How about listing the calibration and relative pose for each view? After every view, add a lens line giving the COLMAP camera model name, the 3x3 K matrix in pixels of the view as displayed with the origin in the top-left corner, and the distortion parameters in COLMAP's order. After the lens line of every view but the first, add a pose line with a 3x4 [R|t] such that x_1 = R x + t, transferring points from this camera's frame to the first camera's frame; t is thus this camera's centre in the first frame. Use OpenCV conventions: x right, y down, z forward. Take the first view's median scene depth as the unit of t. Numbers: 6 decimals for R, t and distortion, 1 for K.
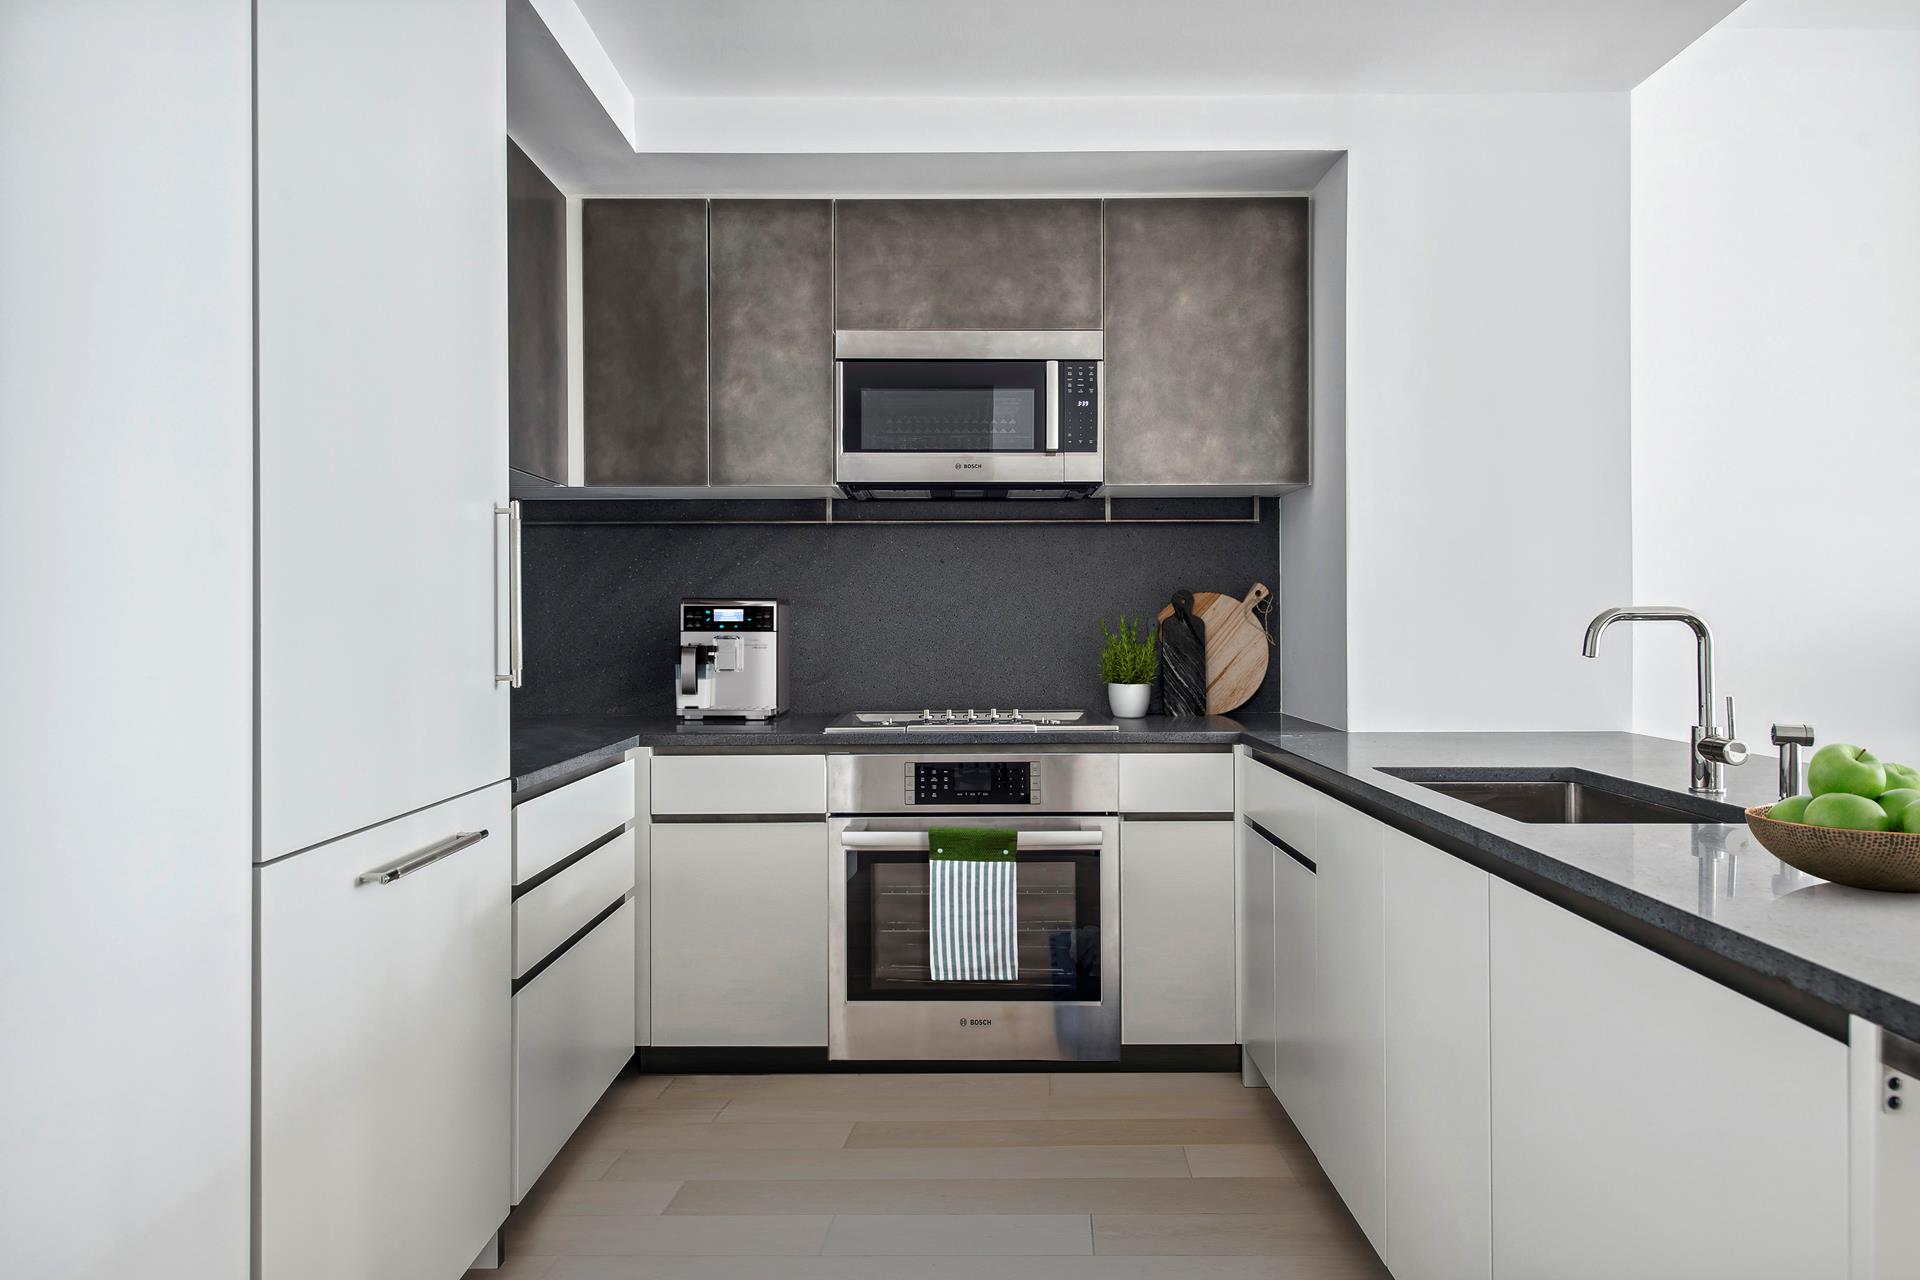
lens RADIAL K [[1152.4, 0, 962.8], [0, 1152.4, 616.1], [0, 0, 1]] dist [0.024732, 0.000104]
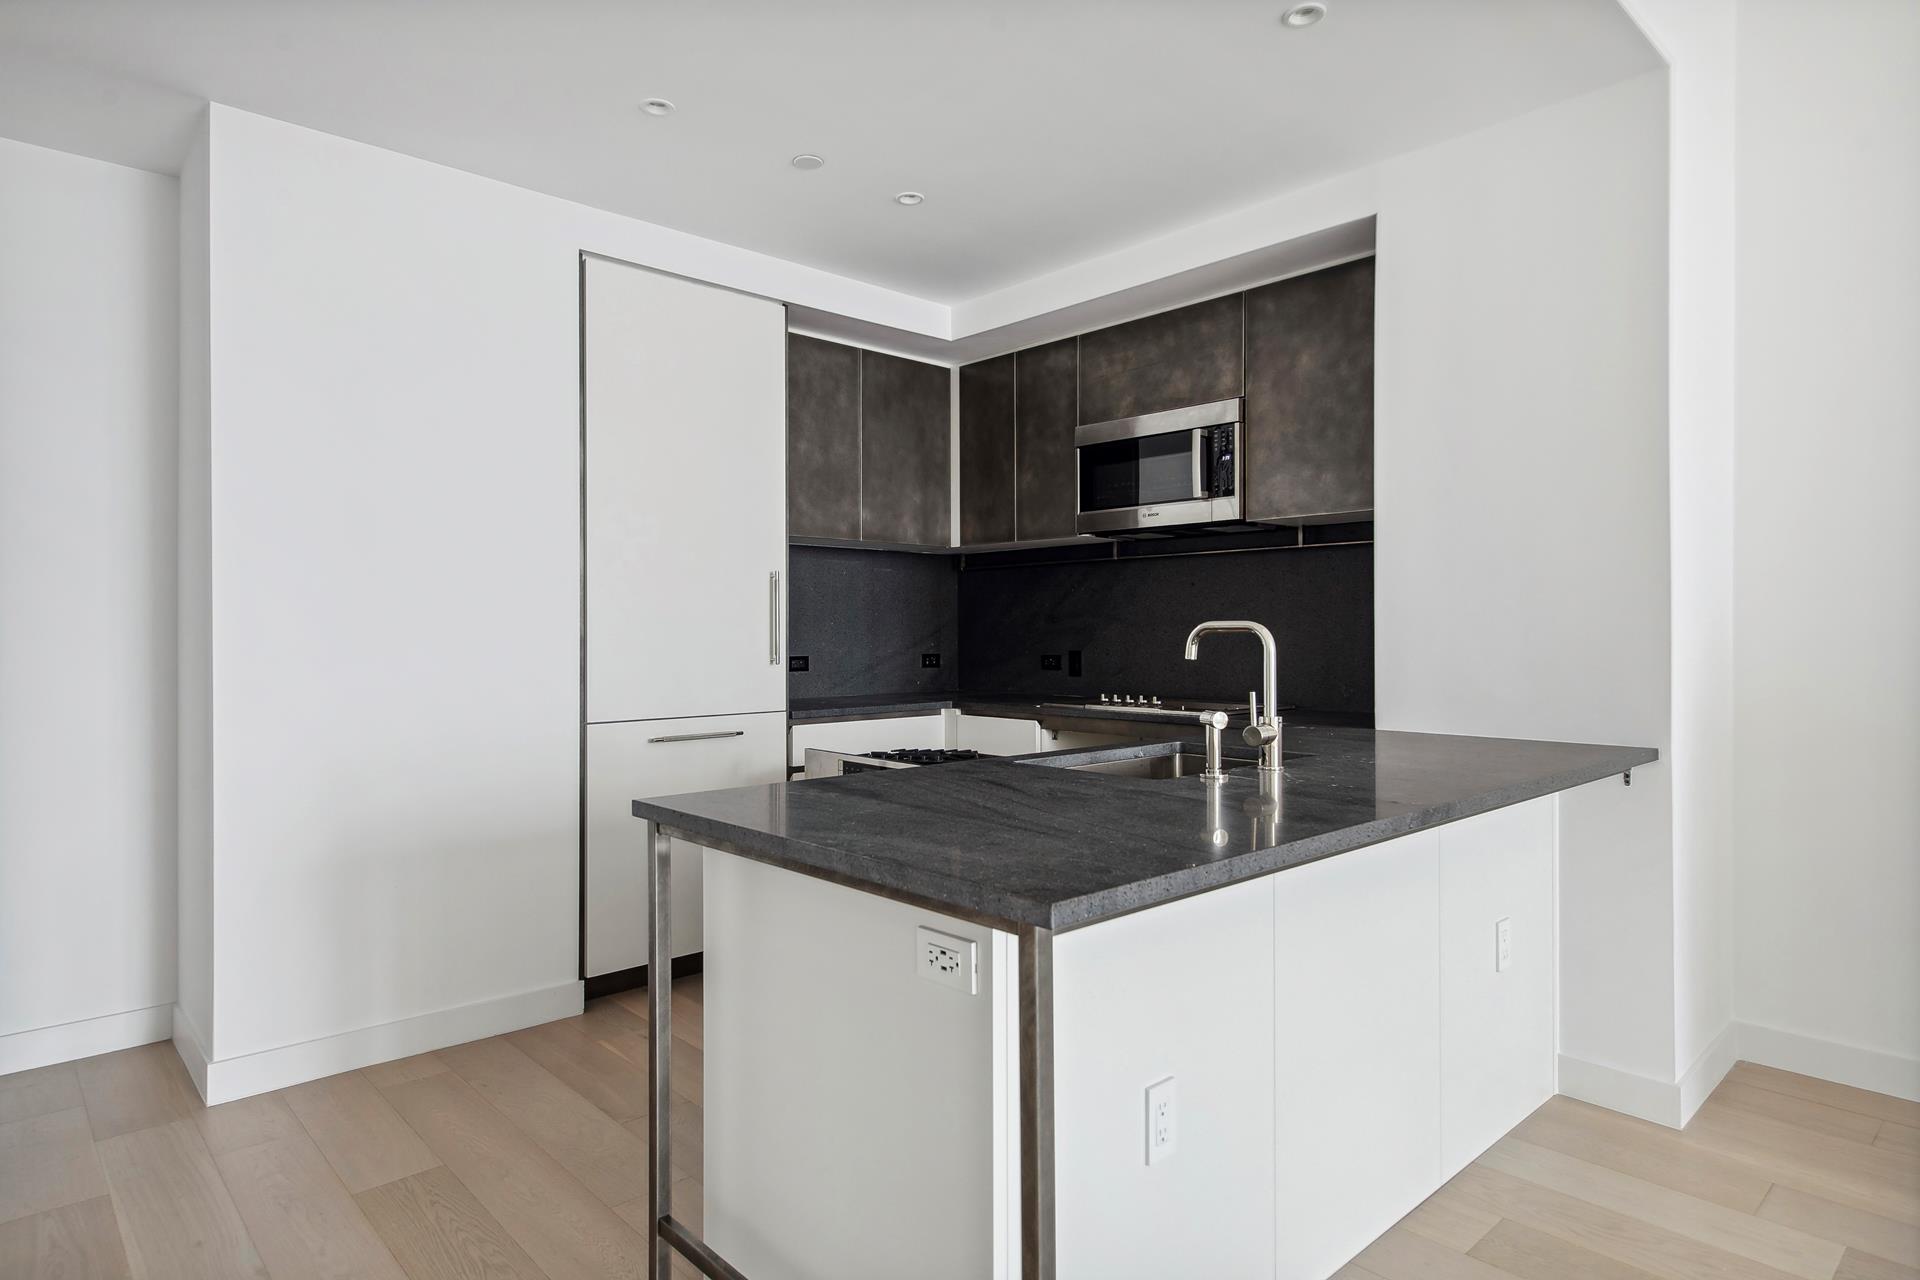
lens RADIAL K [[1073.0, 0, 960.0], [0, 1073.0, 640.0], [0, 0, 1]] dist [0.001122, -0.000122]
pose [[0.678382, 0.006742, -0.734679, 0.764380], [0.004023, 0.999909, 0.012890, -0.001885], [0.734699, -0.011700, 0.678293, -0.010073]]
